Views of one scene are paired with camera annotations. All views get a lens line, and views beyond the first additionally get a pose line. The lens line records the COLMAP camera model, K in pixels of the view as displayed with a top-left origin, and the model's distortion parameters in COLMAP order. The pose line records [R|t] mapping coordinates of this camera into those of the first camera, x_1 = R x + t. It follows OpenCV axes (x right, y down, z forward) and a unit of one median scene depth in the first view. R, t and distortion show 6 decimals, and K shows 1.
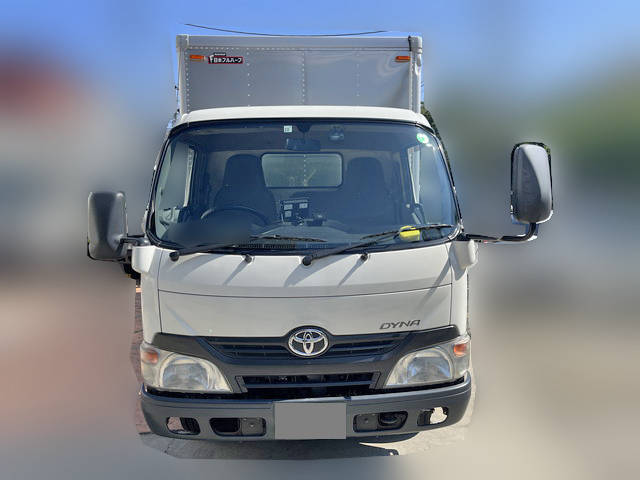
lens RADIAL K [[487.1, 0, 320.0], [0, 487.1, 240.0], [0, 0, 1]] dist [0.012840, 0.000197]
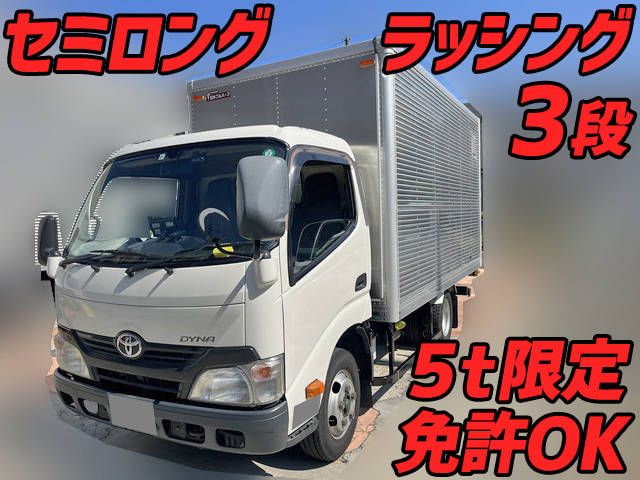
lens RADIAL K [[484.8, 0, 285.7], [0, 484.8, 240.0], [0, 0, 1]] dist [-0.002005, -0.001856]
pose [[0.839571, 0.003231, -0.543240, 0.874075], [-0.022814, 0.999310, -0.029316, -0.008958], [0.542771, 0.037007, 0.839065, 0.241242]]
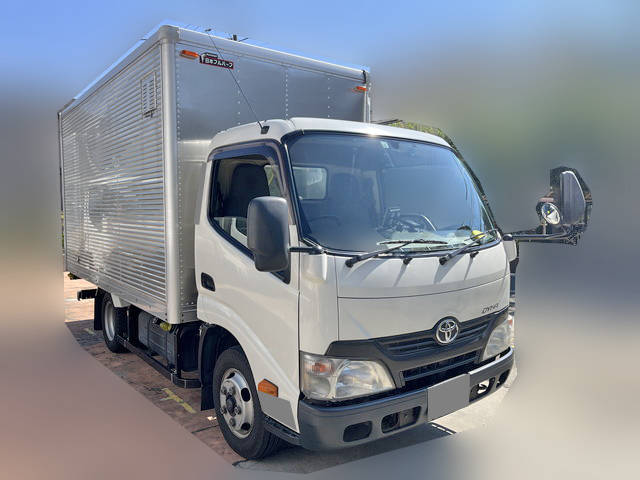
lens RADIAL K [[501.1, 0, 320.0], [0, 501.1, 240.0], [0, 0, 1]] dist [-0.003512, 0.000338]
pose [[0.825262, -0.026294, 0.564137, -0.922089], [0.048443, 0.998530, -0.024325, 0.008258], [-0.562668, 0.047404, 0.825323, 0.175493]]
